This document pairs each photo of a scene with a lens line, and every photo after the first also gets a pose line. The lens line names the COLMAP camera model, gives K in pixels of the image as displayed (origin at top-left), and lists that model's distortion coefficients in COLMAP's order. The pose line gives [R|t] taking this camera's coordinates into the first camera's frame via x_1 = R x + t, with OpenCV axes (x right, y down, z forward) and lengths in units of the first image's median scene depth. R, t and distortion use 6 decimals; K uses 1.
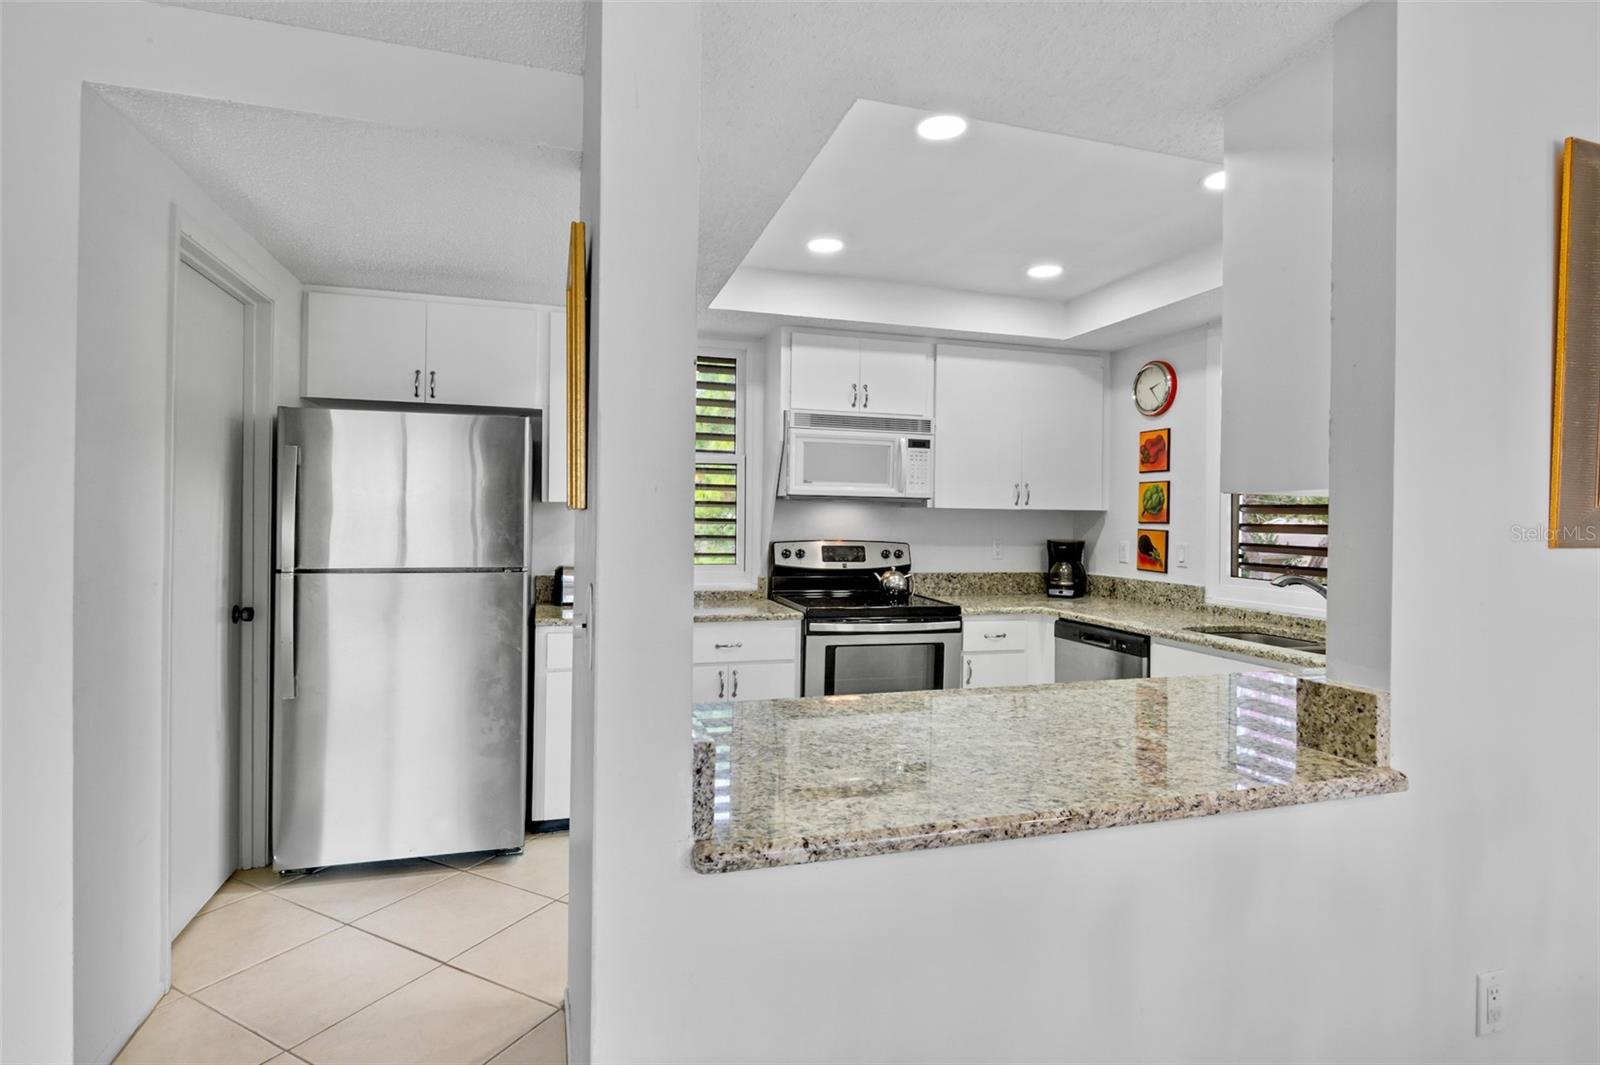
lens RADIAL K [[808.0, 0, 800.9], [0, 808.0, 509.6], [0, 0, 1]] dist [-0.005454, -0.000274]
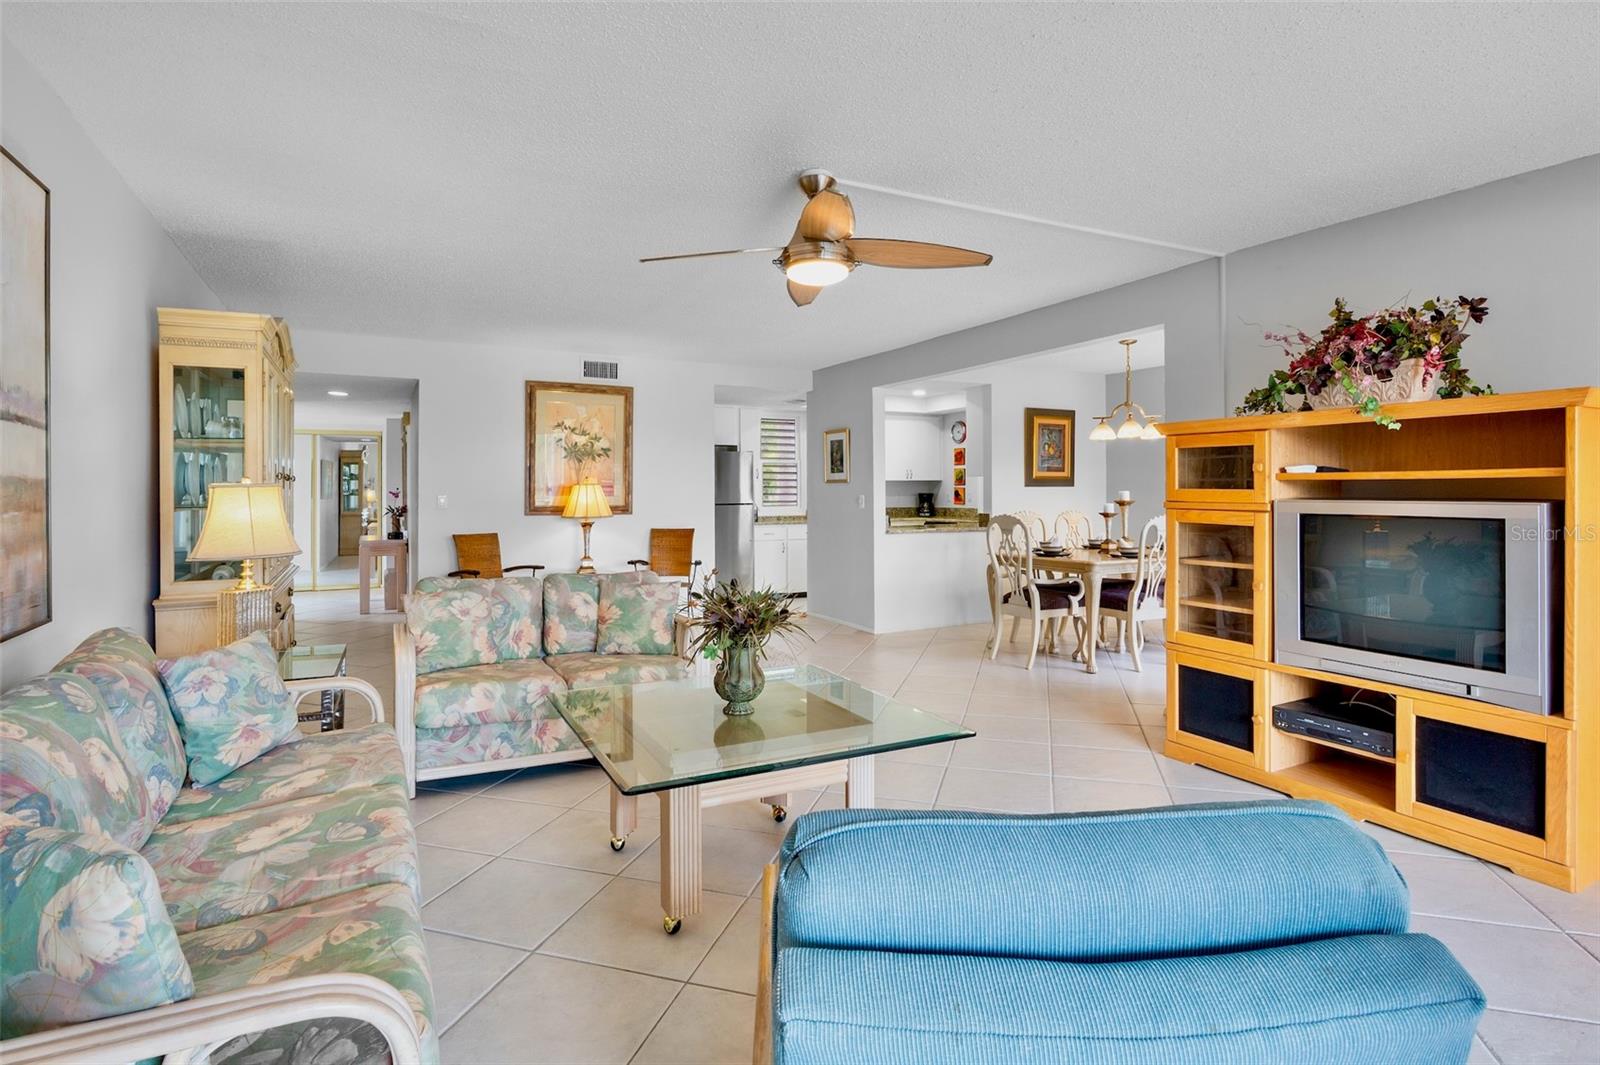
lens RADIAL K [[799.2, 0, 799.5], [0, 799.2, 490.9], [0, 0, 1]] dist [-0.015322, -0.000218]
pose [[0.983215, -0.017762, 0.181586, -0.513999], [0.016081, 0.999813, 0.010725, 0.000255], [-0.181743, -0.007625, 0.983316, -1.375542]]
